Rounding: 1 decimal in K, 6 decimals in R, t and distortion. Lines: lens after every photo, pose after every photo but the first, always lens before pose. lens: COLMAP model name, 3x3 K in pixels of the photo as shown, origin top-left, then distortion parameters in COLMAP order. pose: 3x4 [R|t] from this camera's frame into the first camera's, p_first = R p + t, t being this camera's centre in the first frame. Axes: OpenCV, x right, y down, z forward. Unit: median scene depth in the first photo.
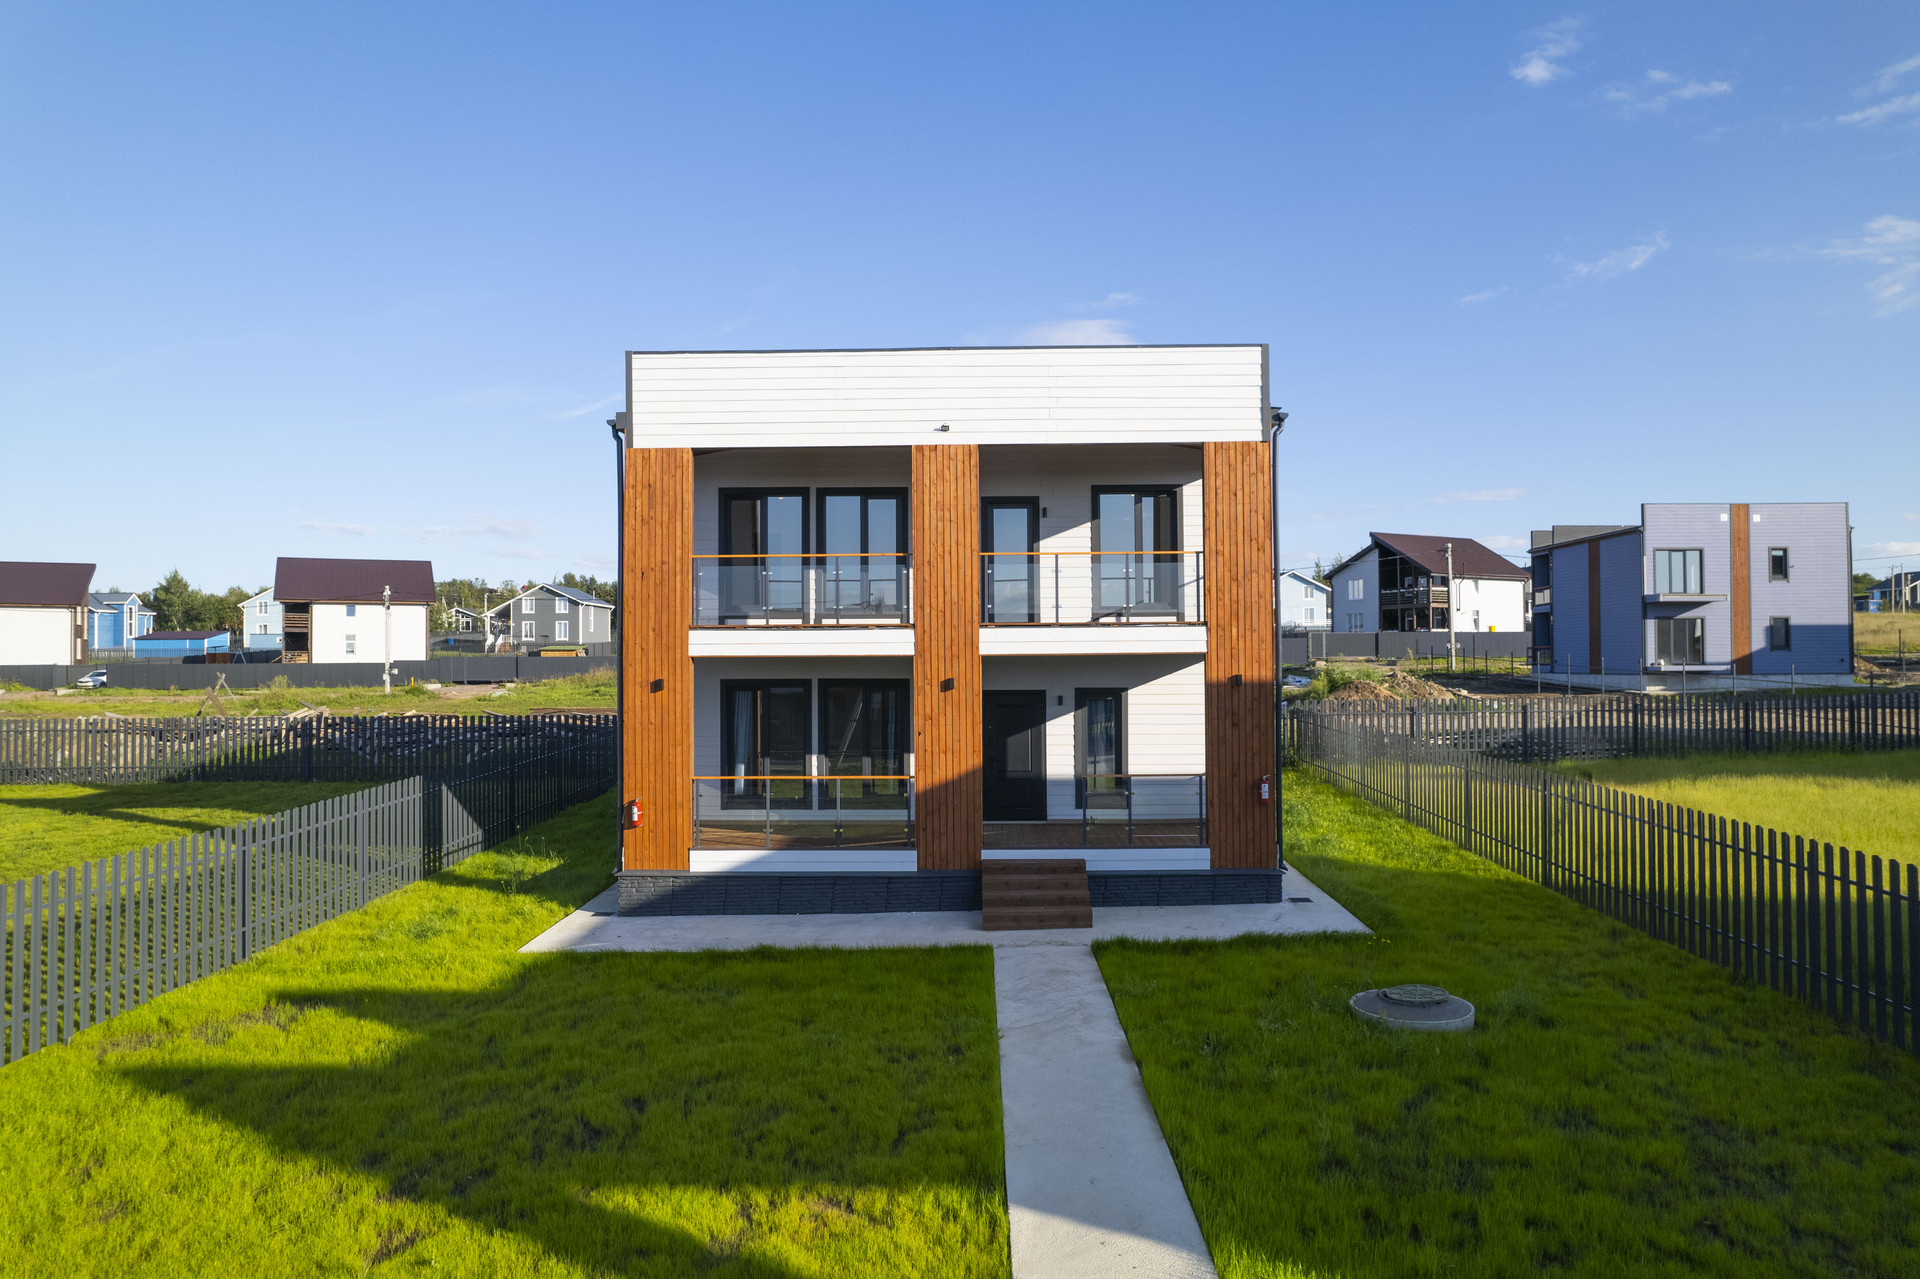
lens RADIAL K [[1240.8, 0, 969.5], [0, 1240.8, 641.5], [0, 0, 1]] dist [-0.070045, 0.067041]
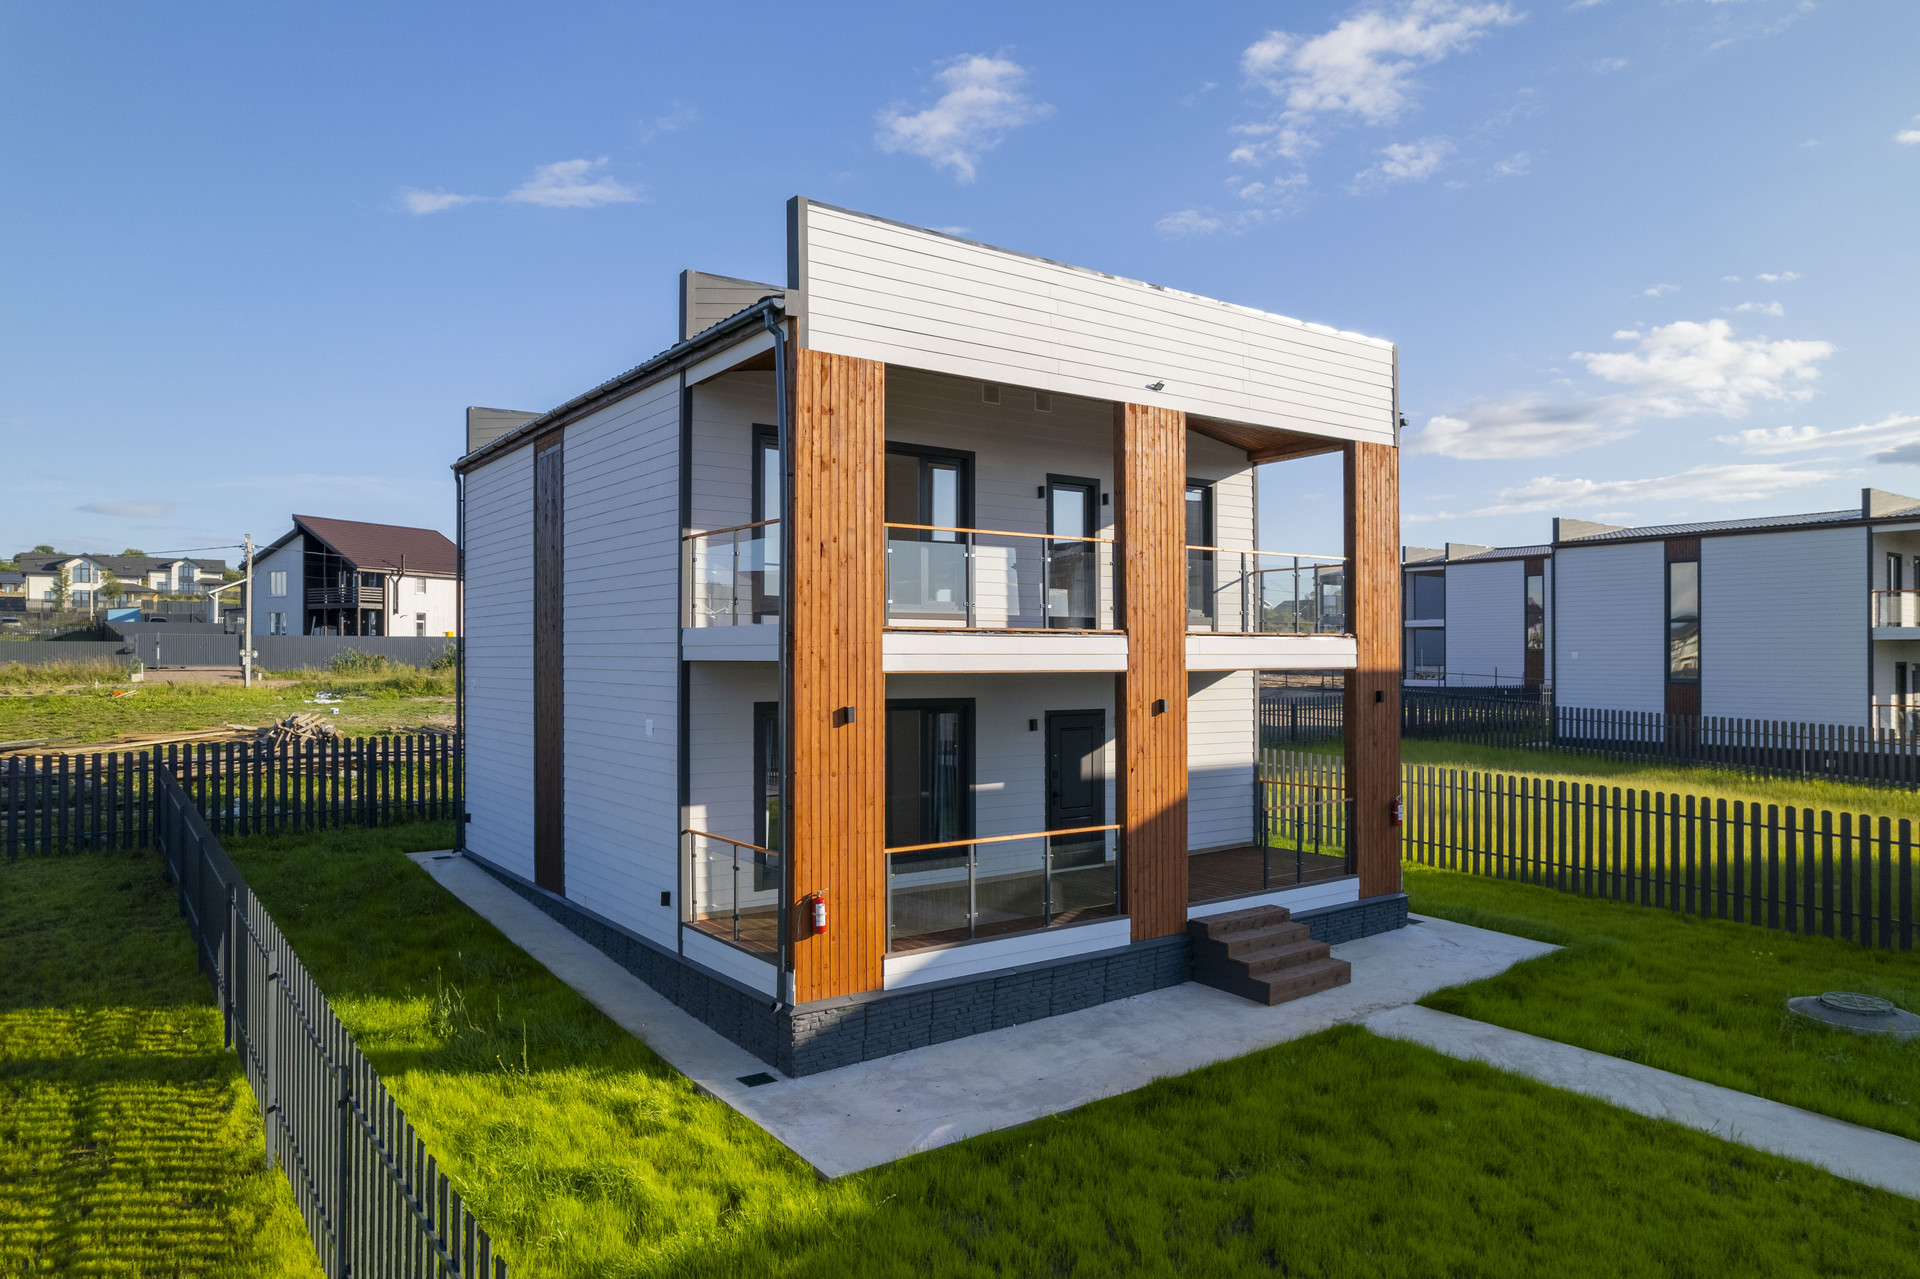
lens RADIAL K [[1240.8, 0, 962.7], [0, 1240.8, 648.3], [0, 0, 1]] dist [-0.070045, 0.067041]
pose [[0.797639, 0.010947, 0.603036, -0.599040], [-0.015289, 0.999881, 0.002072, -0.002820], [-0.602941, -0.010872, 0.797712, 0.436896]]
